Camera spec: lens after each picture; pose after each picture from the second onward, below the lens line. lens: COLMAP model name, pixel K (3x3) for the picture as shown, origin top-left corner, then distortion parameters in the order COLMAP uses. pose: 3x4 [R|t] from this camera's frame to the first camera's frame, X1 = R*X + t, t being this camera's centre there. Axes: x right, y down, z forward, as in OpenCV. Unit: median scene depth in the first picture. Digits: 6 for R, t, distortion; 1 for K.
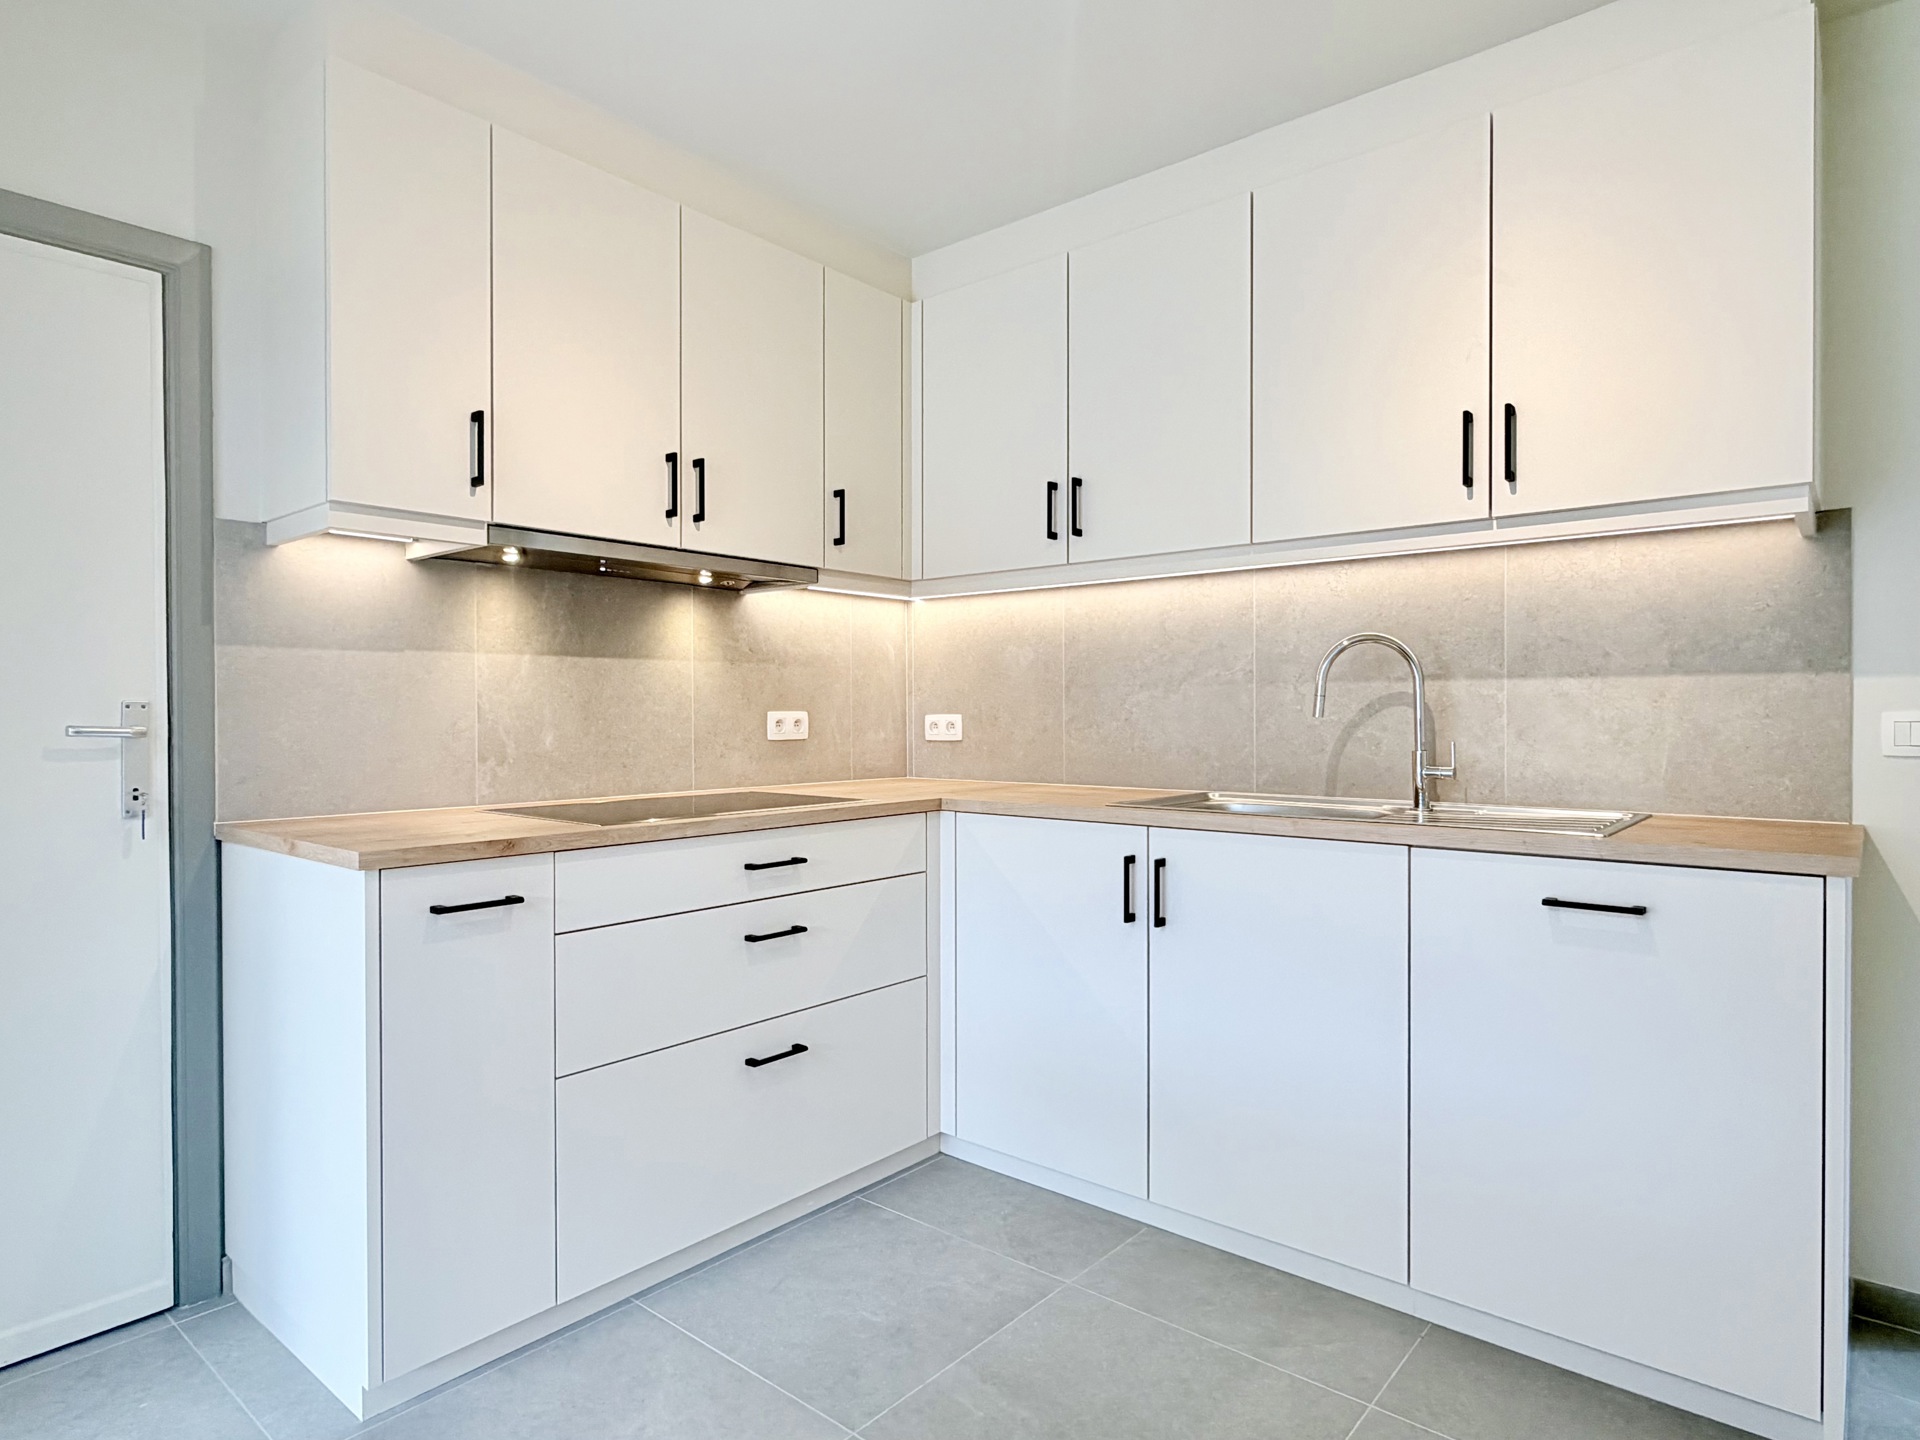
lens RADIAL K [[1078.7, 0, 960.0], [0, 1078.7, 720.0], [0, 0, 1]] dist [-0.000575, -0.000724]
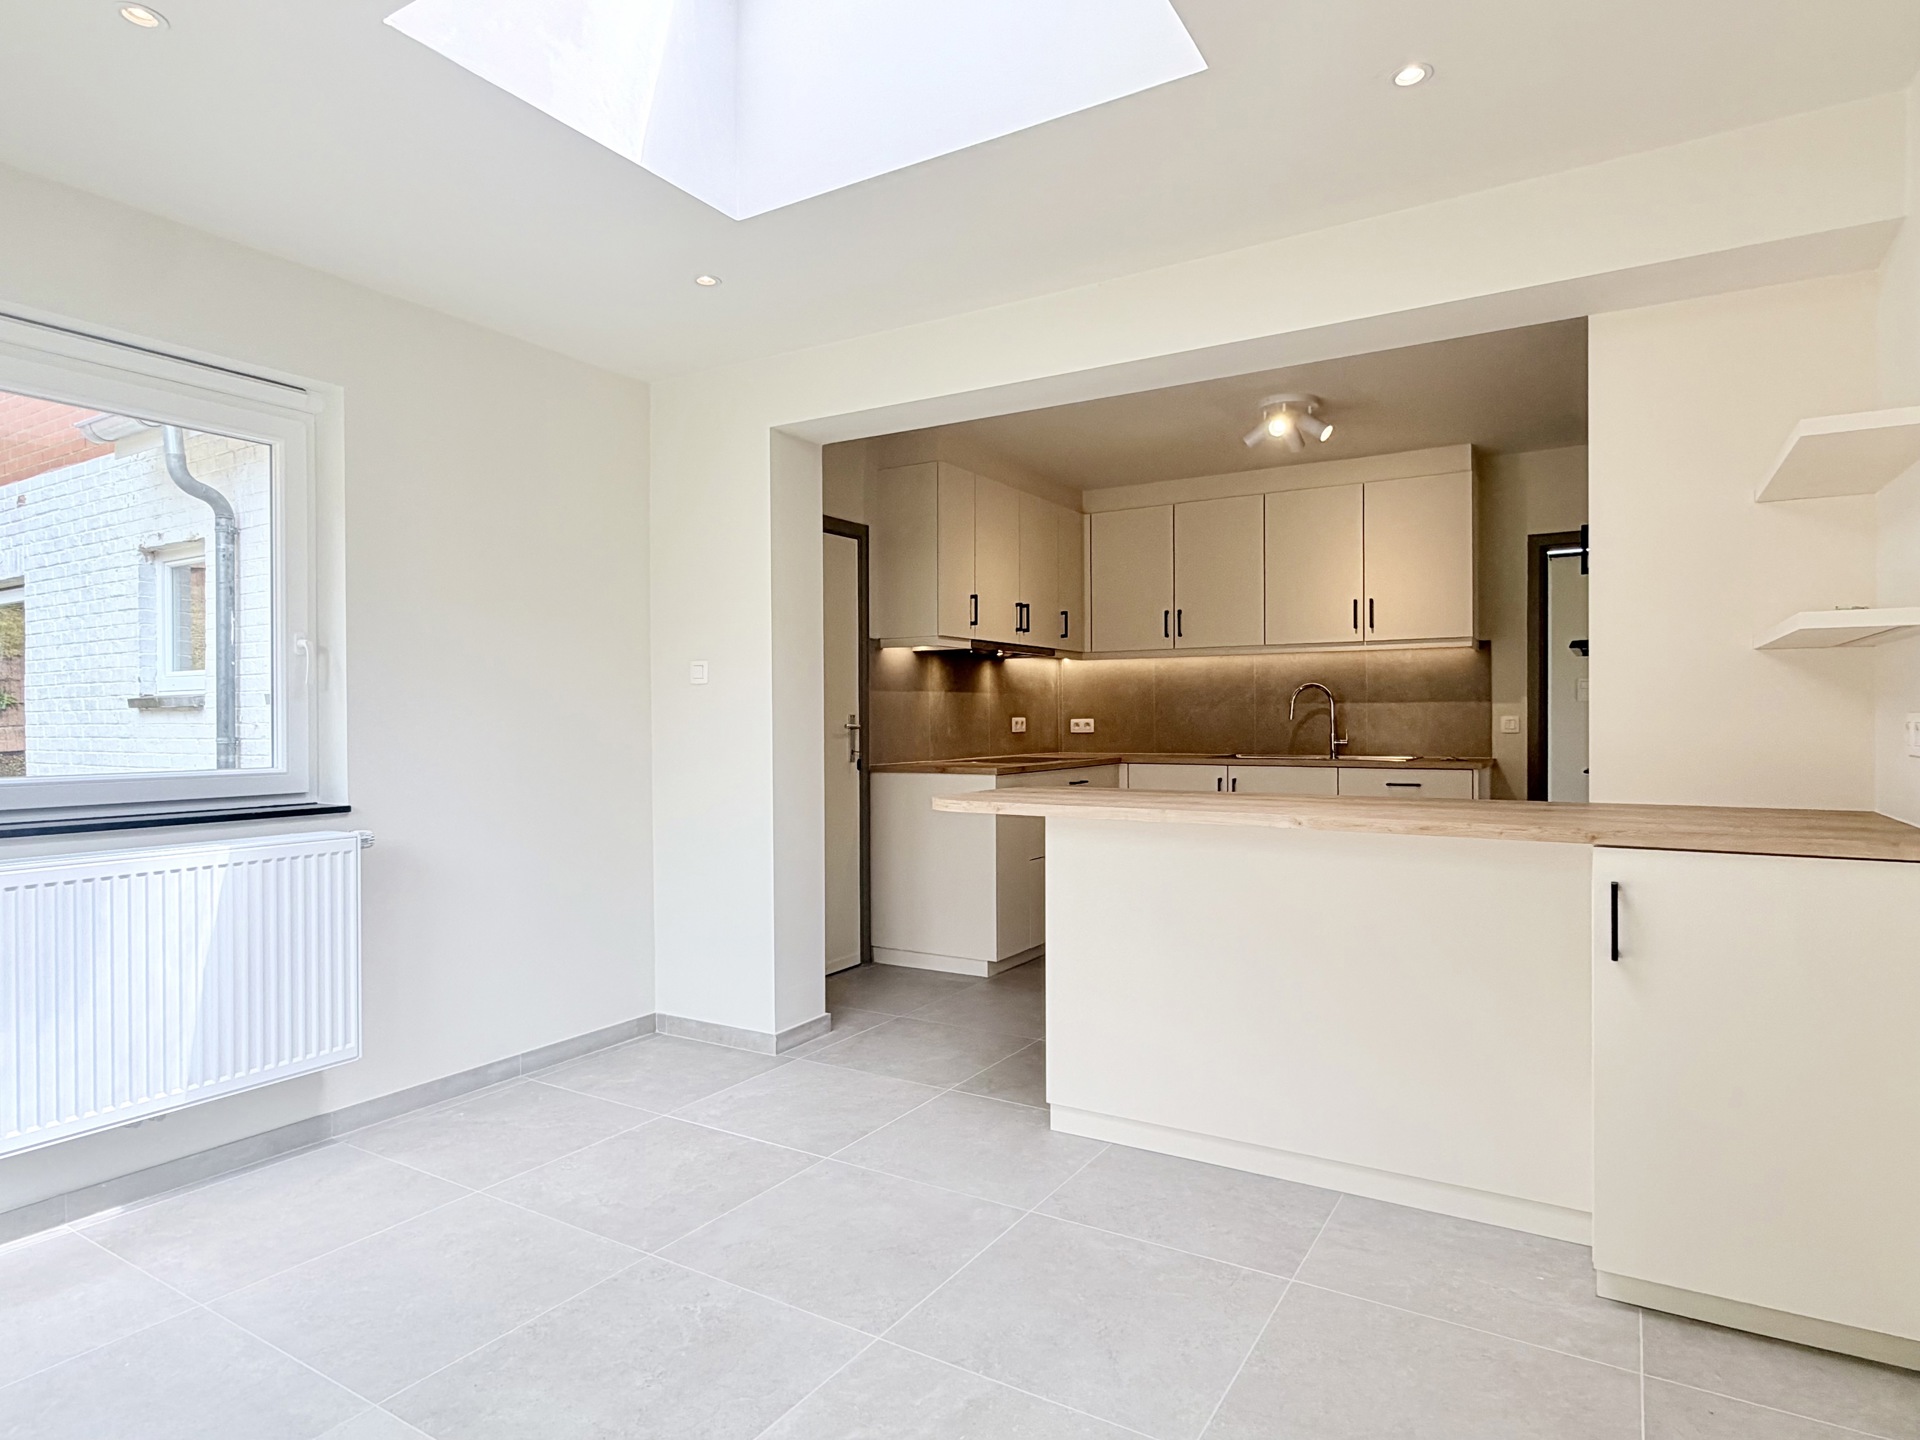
lens RADIAL K [[1078.7, 0, 960.0], [0, 1078.7, 720.0], [0, 0, 1]] dist [-0.000575, -0.000724]
pose [[0.988667, -0.004191, 0.150066, -0.721438], [0.004888, 0.999979, -0.004271, 0.005448], [-0.150045, 0.004956, 0.988667, -1.188887]]
